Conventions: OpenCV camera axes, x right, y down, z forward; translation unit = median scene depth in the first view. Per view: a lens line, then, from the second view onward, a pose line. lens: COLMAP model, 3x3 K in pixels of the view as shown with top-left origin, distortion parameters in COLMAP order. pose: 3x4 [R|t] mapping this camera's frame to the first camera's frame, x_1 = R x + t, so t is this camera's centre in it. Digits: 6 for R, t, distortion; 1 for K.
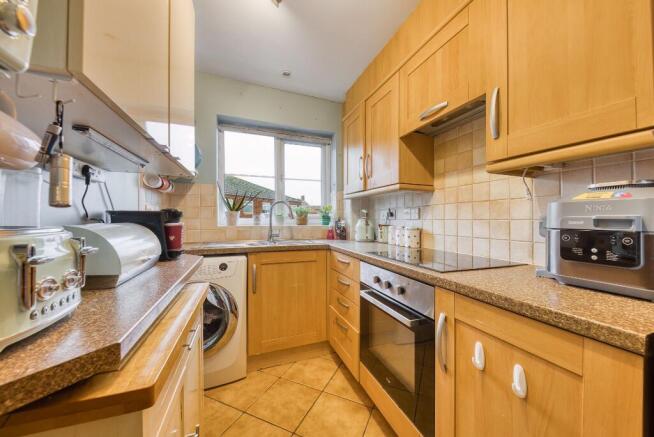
lens RADIAL K [[242.1, 0, 338.9], [0, 242.1, 218.6], [0, 0, 1]] dist [0.010457, -0.008640]
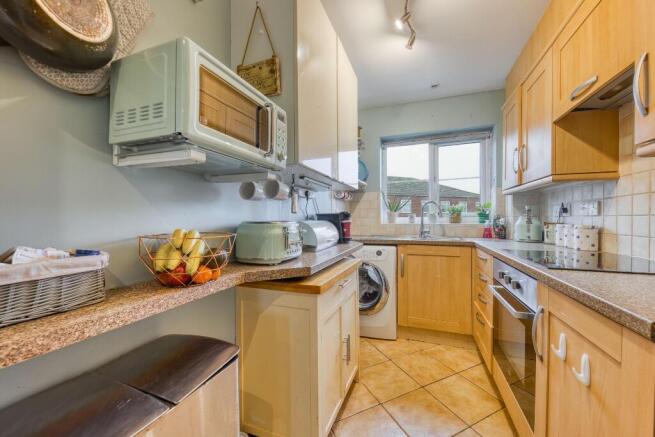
lens RADIAL K [[242.5, 0, 339.4], [0, 242.5, 218.6], [0, 0, 1]] dist [0.010457, -0.008640]
pose [[0.760657, -0.010115, -0.649075, 0.215356], [0.011765, 0.999929, -0.001795, 0.005136], [0.649047, -0.006271, 0.760723, -0.159988]]
